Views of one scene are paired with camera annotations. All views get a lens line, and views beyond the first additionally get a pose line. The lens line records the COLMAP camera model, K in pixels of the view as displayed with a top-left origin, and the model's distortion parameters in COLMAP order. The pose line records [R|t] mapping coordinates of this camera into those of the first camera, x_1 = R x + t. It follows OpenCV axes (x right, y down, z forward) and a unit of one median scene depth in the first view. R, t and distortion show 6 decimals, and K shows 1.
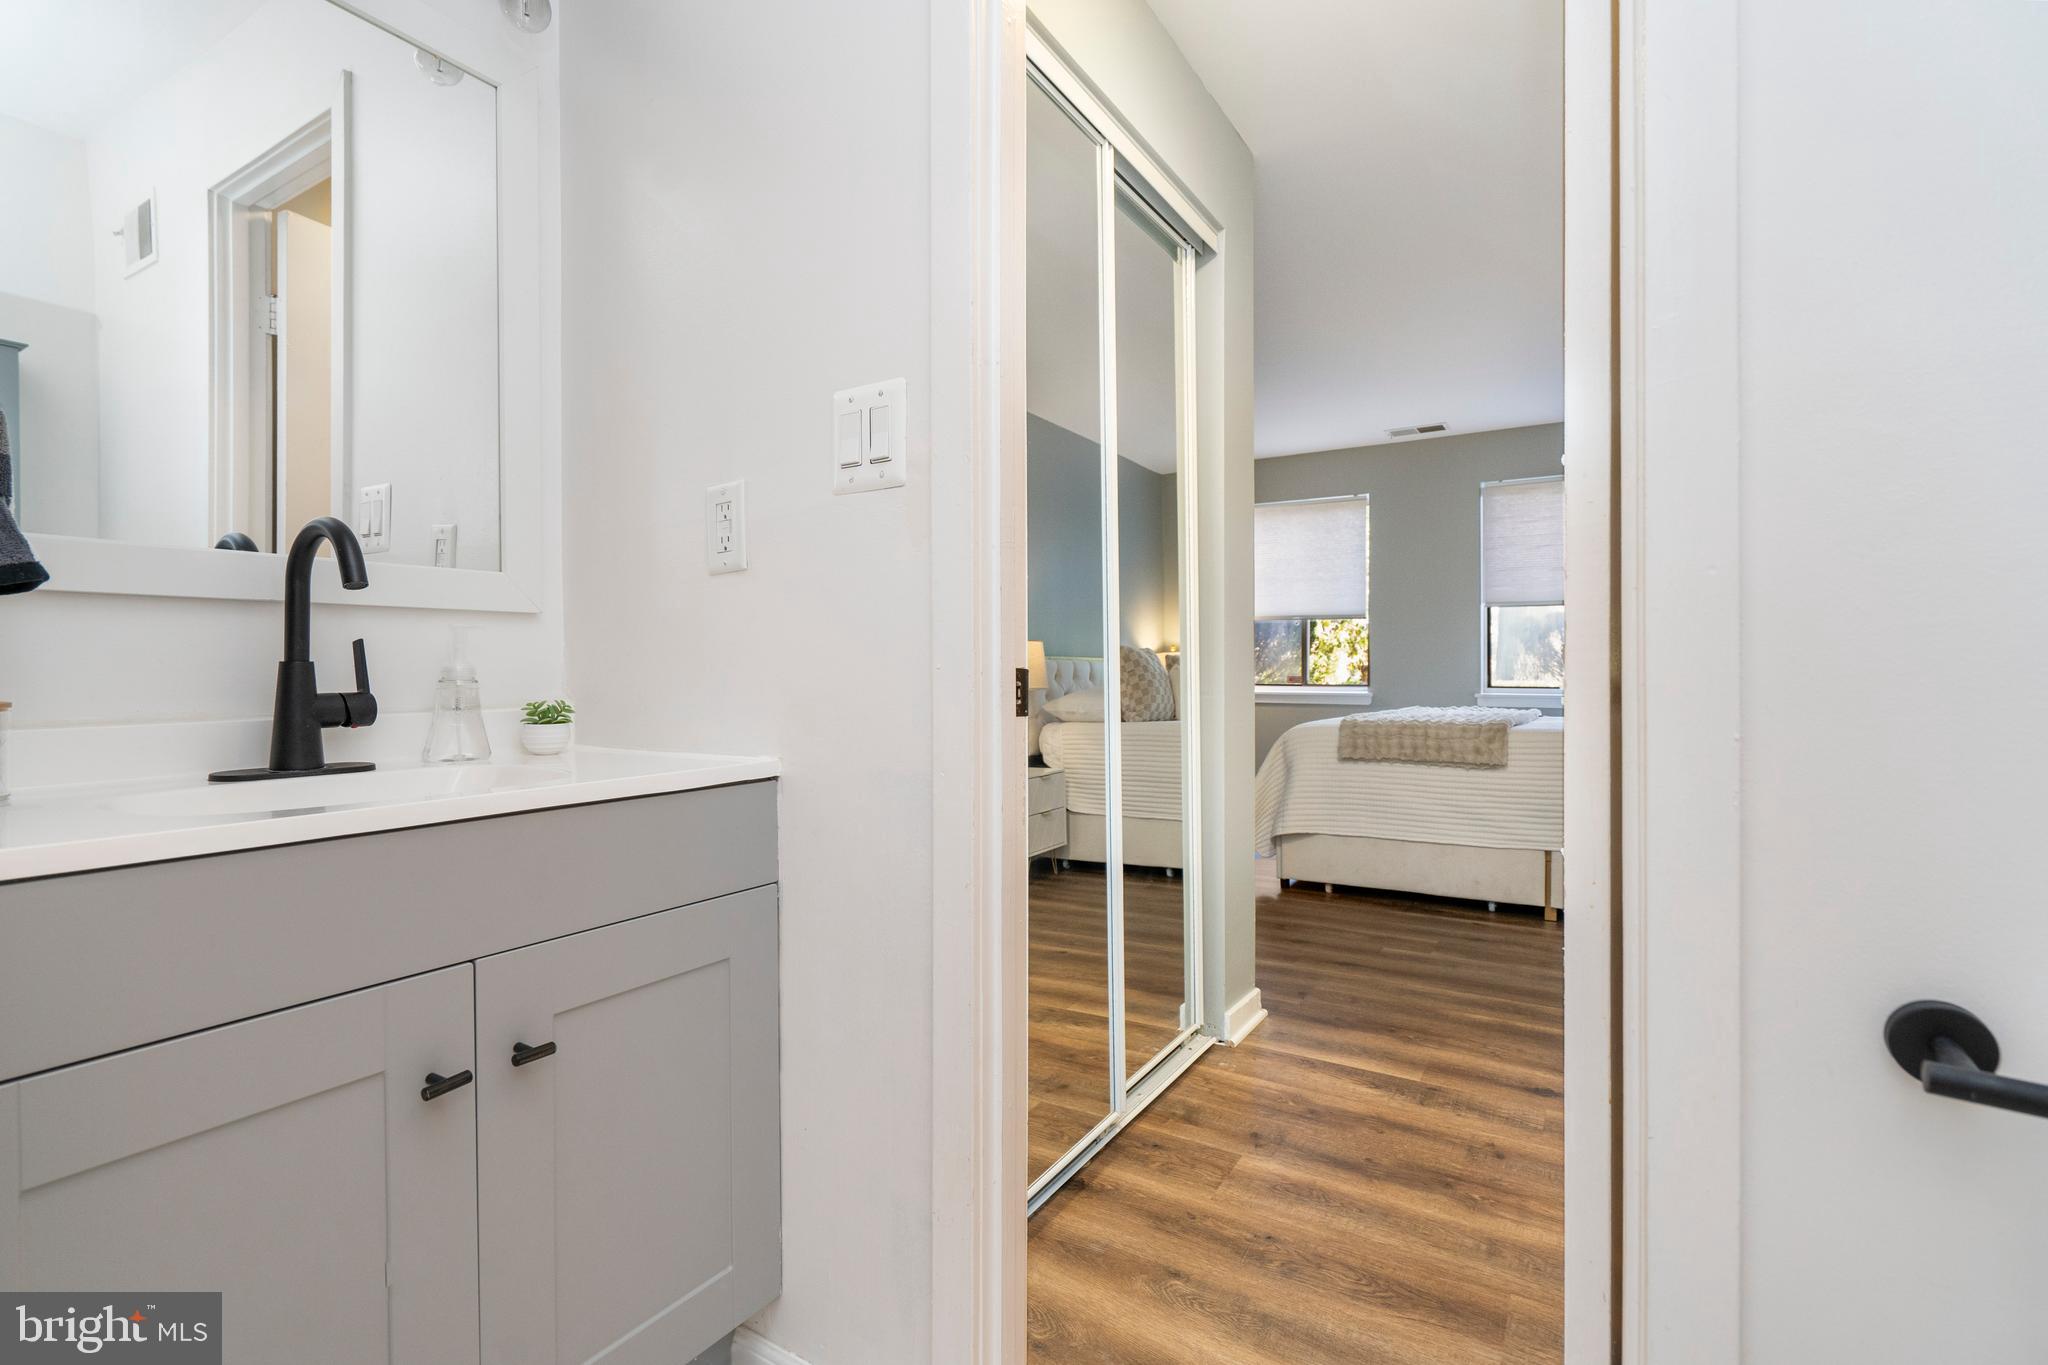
lens RADIAL K [[945.1, 0, 1030.0], [0, 945.1, 672.8], [0, 0, 1]] dist [0.002390, 0.000101]
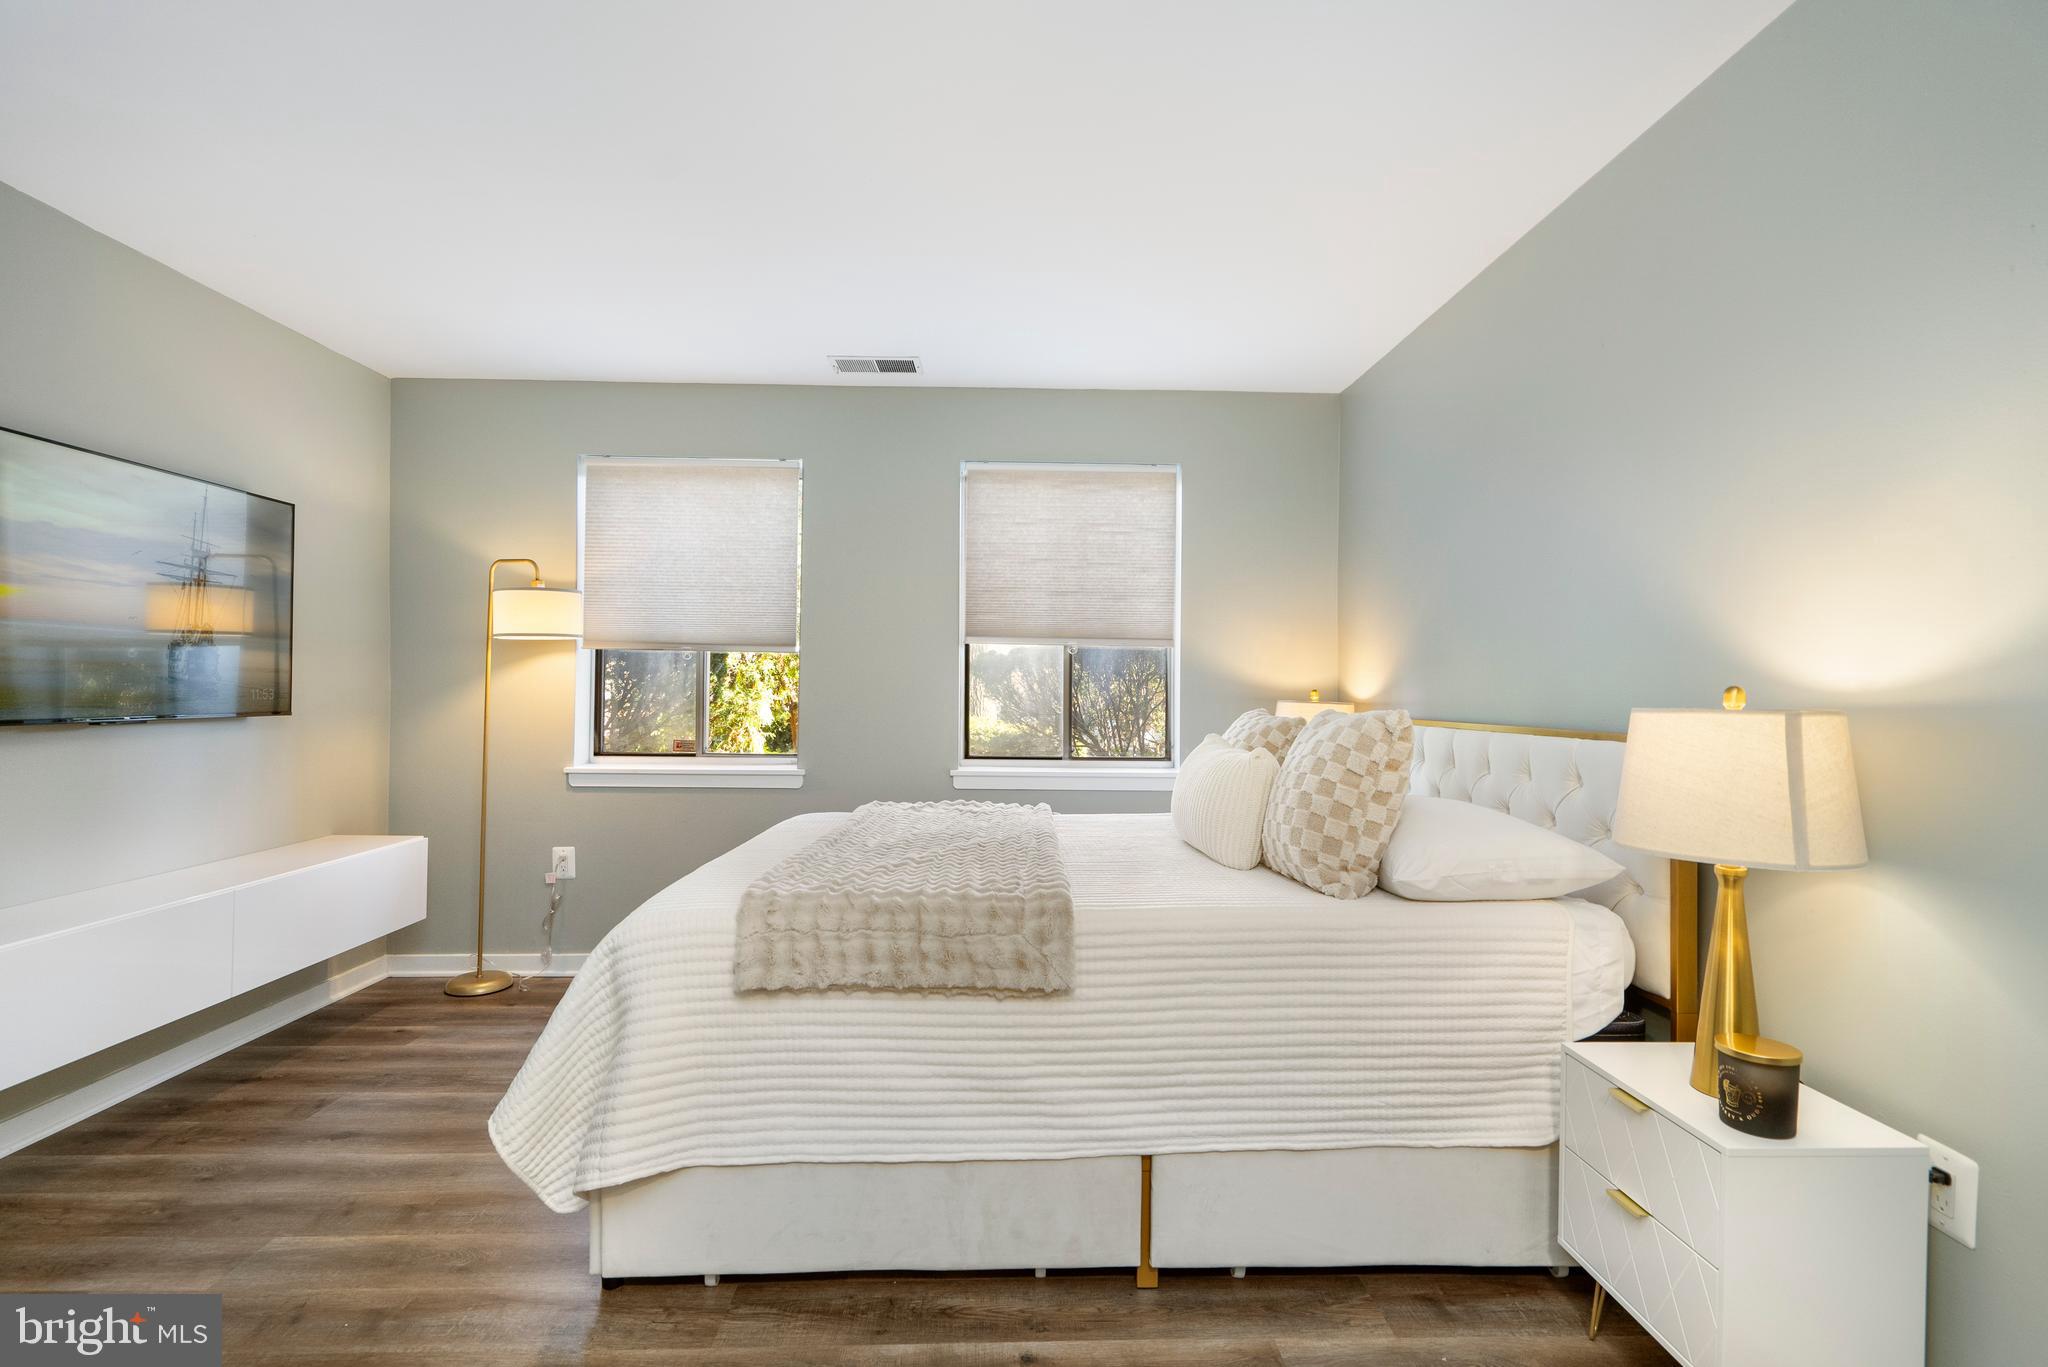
lens RADIAL K [[945.1, 0, 1029.5], [0, 945.1, 681.6], [0, 0, 1]] dist [0.002390, 0.000101]
pose [[0.834145, 0.010179, 0.551452, 0.201072], [-0.008117, 0.999948, -0.006180, -0.053238], [-0.551486, 0.000678, 0.834184, 0.568189]]
